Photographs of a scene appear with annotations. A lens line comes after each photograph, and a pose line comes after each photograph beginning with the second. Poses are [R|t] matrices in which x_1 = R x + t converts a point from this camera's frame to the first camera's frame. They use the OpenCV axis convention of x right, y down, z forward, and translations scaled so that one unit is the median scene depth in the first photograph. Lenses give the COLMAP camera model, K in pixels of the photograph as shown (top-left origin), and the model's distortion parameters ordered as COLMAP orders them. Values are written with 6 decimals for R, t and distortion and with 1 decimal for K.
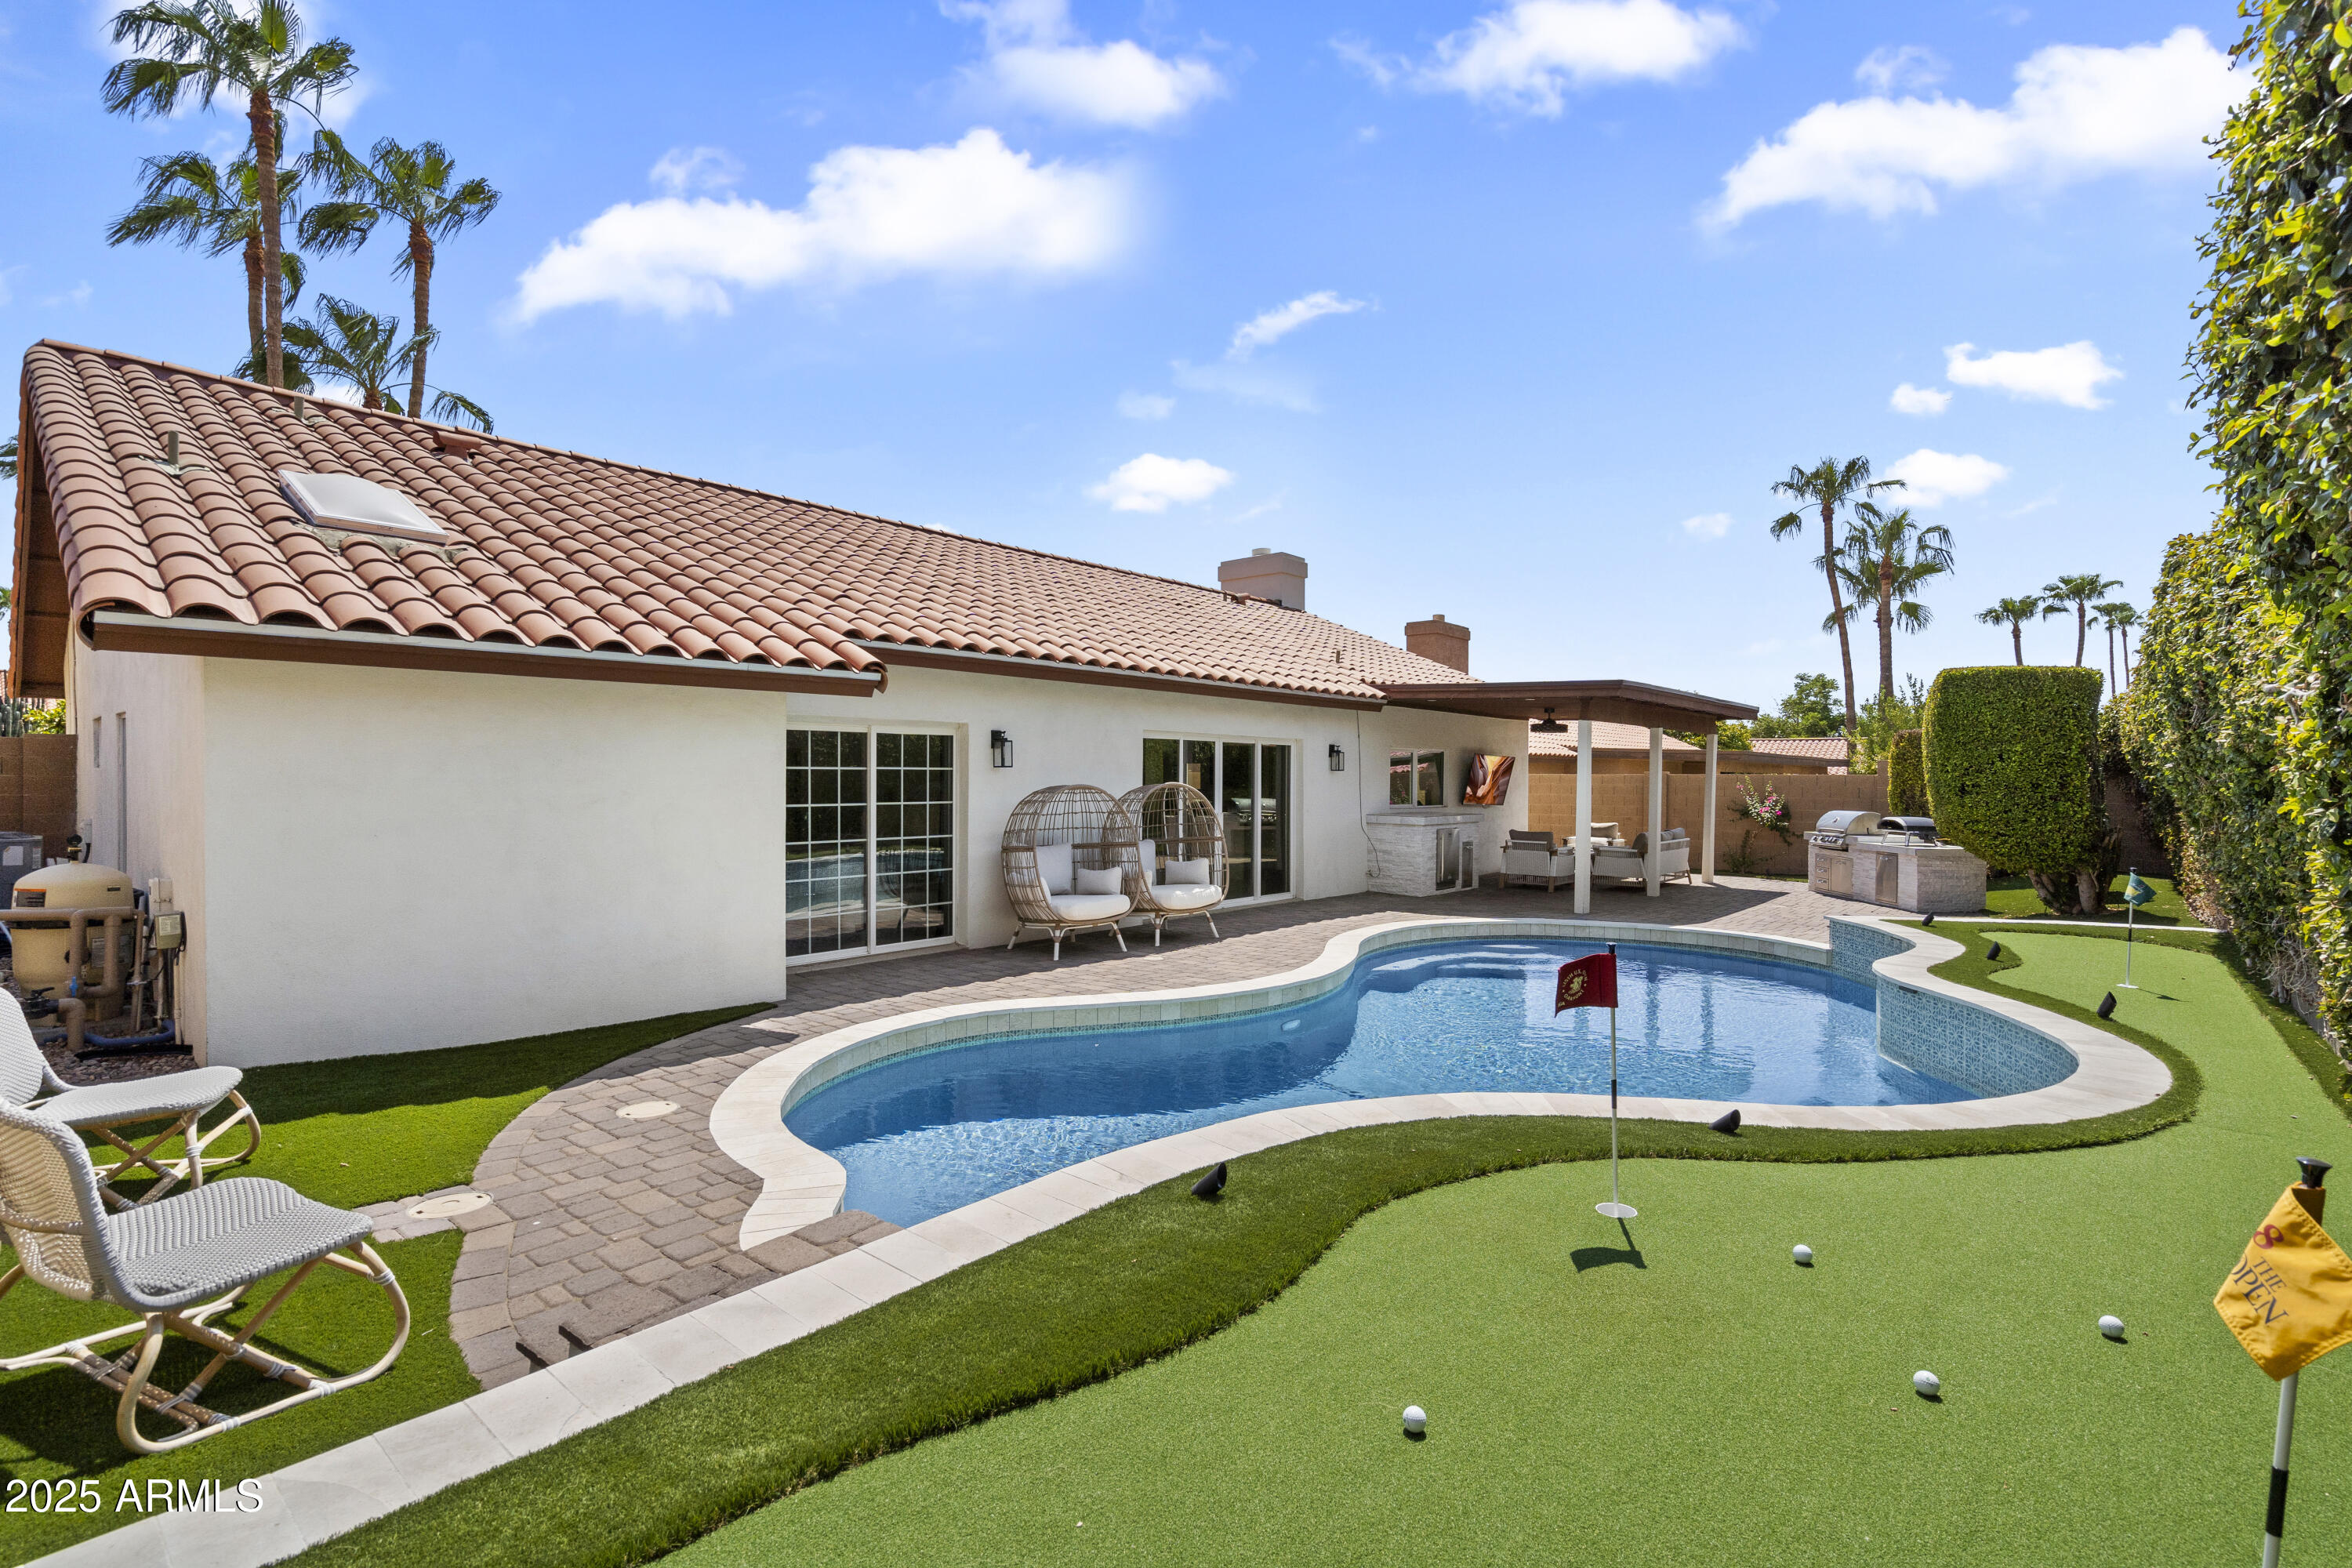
lens RADIAL K [[1058.8, 0, 1176.0], [0, 1058.8, 784.0], [0, 0, 1]] dist [-0.001737, 0.000020]
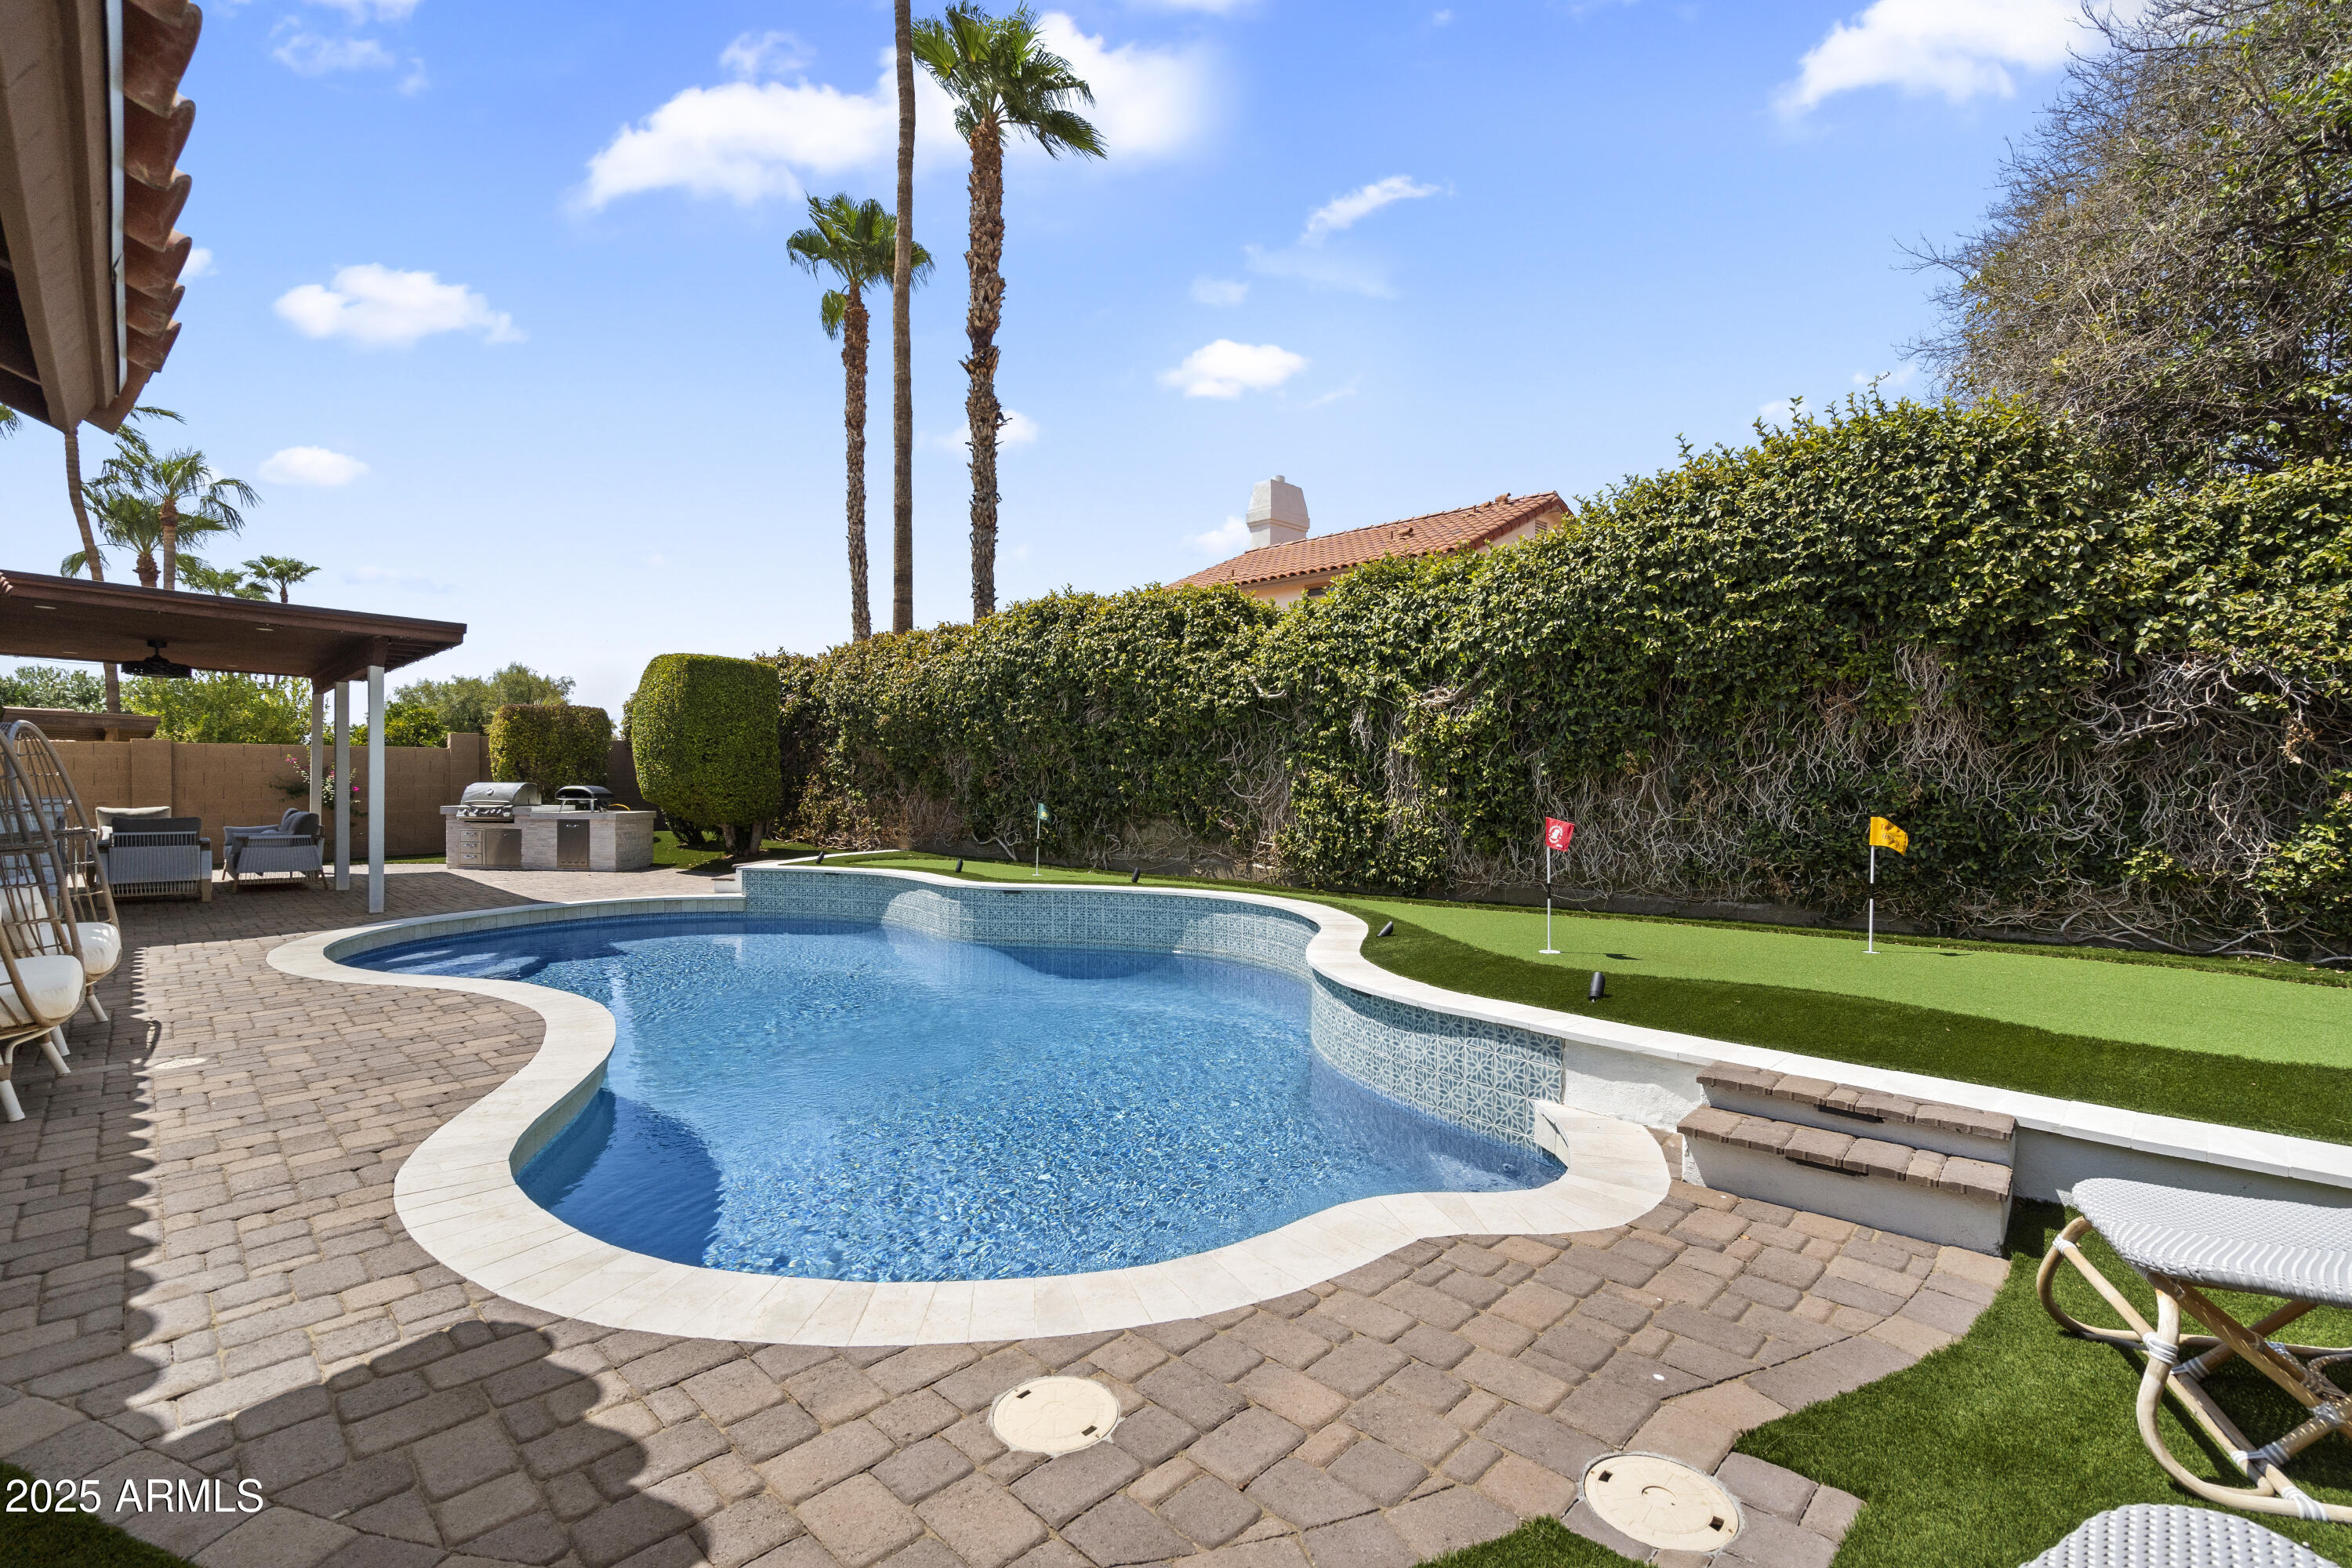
lens RADIAL K [[1058.8, 0, 1176.0], [0, 1058.8, 784.0], [0, 0, 1]] dist [-0.001737, 0.000020]
pose [[0.077242, -0.011111, 0.996950, -0.921565], [-0.000607, 0.999937, 0.011191, 0.049268], [-0.997012, -0.001469, 0.077231, 0.921513]]
